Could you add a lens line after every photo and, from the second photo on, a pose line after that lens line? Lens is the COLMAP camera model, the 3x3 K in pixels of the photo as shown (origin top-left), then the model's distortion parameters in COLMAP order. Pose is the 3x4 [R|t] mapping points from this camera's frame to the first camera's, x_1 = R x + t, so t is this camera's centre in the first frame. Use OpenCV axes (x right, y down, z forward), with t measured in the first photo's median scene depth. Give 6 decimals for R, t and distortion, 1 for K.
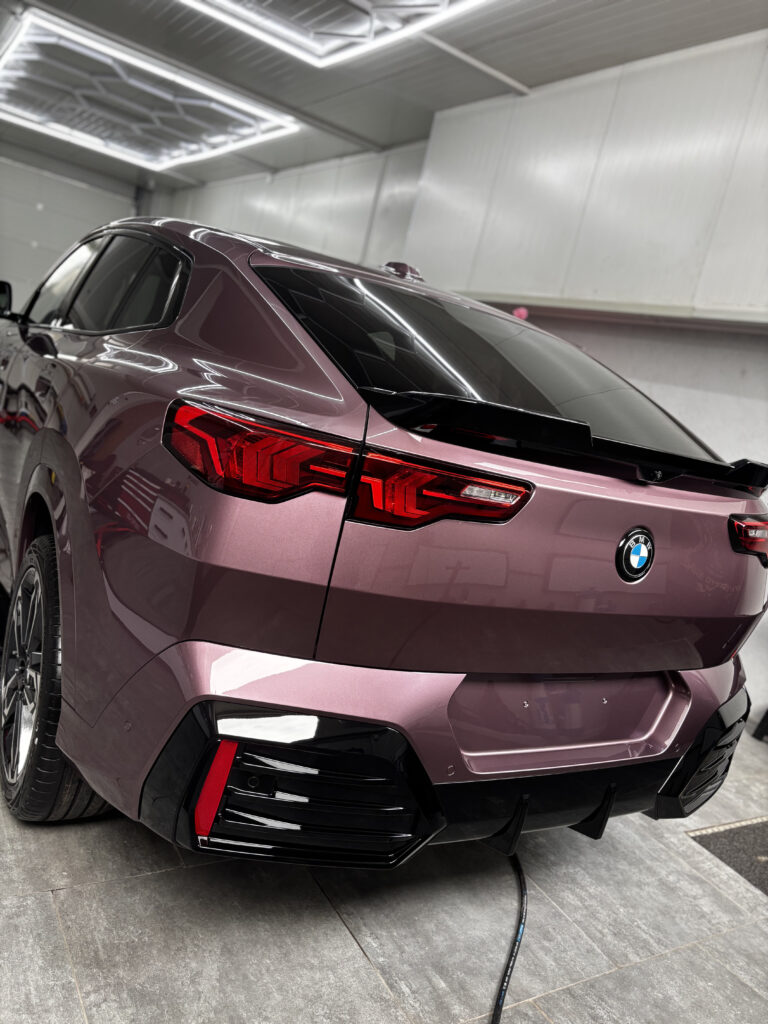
lens RADIAL K [[805.1, 0, 378.7], [0, 805.1, 502.6], [0, 0, 1]] dist [0.046843, -0.059086]
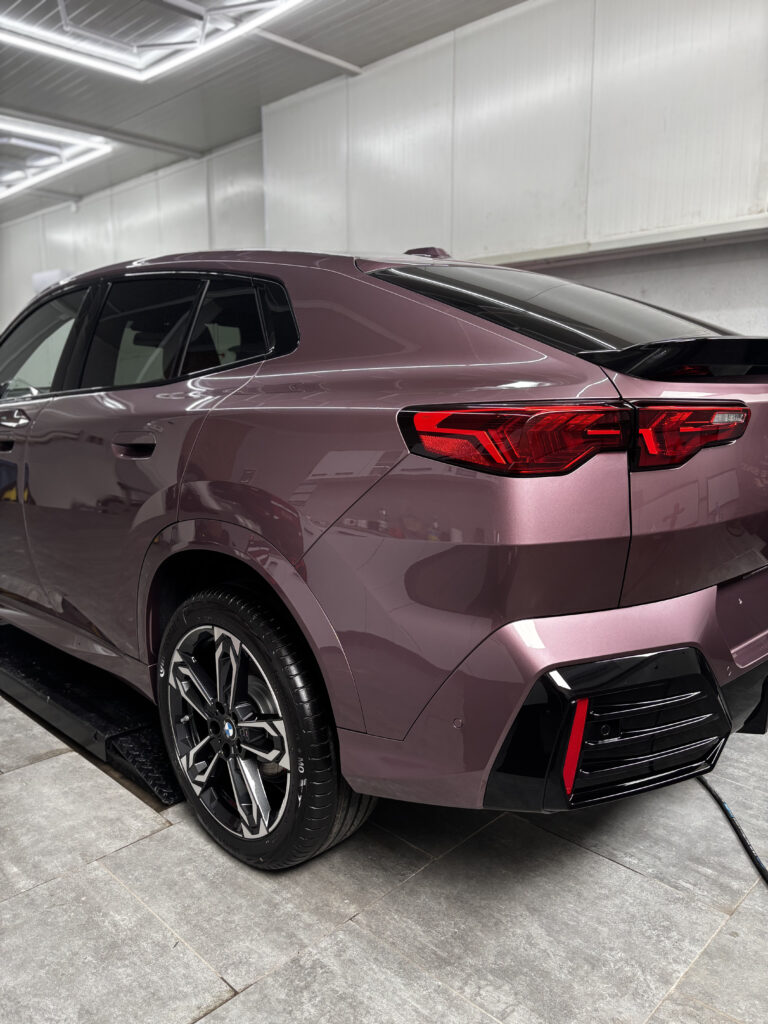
lens RADIAL K [[805.1, 0, 378.0], [0, 805.1, 509.7], [0, 0, 1]] dist [0.046843, -0.059086]
pose [[0.944119, -0.265406, 0.195446, -0.400162], [0.261403, 0.964110, 0.046483, -0.047684], [-0.200768, 0.007205, 0.979612, 0.001519]]
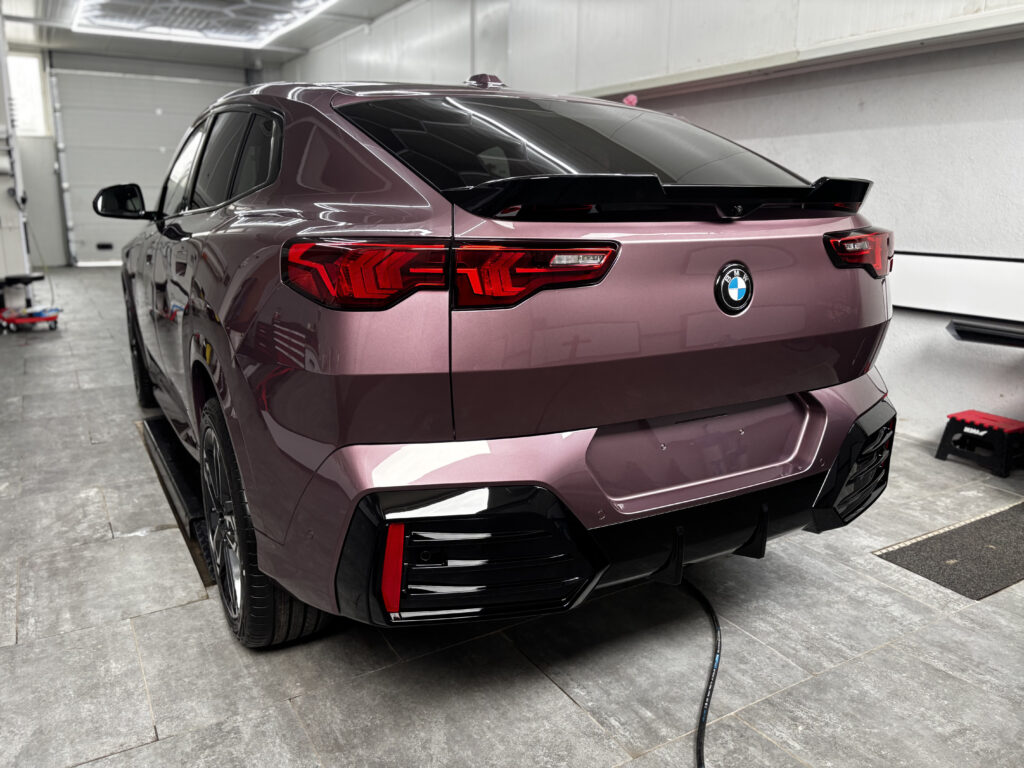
lens RADIAL K [[805.1, 0, 508.8], [0, 805.1, 377.6], [0, 0, 1]] dist [0.046843, -0.059086]
pose [[0.974342, -0.214130, -0.069319, 0.062432], [0.217608, 0.974896, 0.047175, 0.052119], [0.057477, -0.061048, 0.996479, -0.069497]]
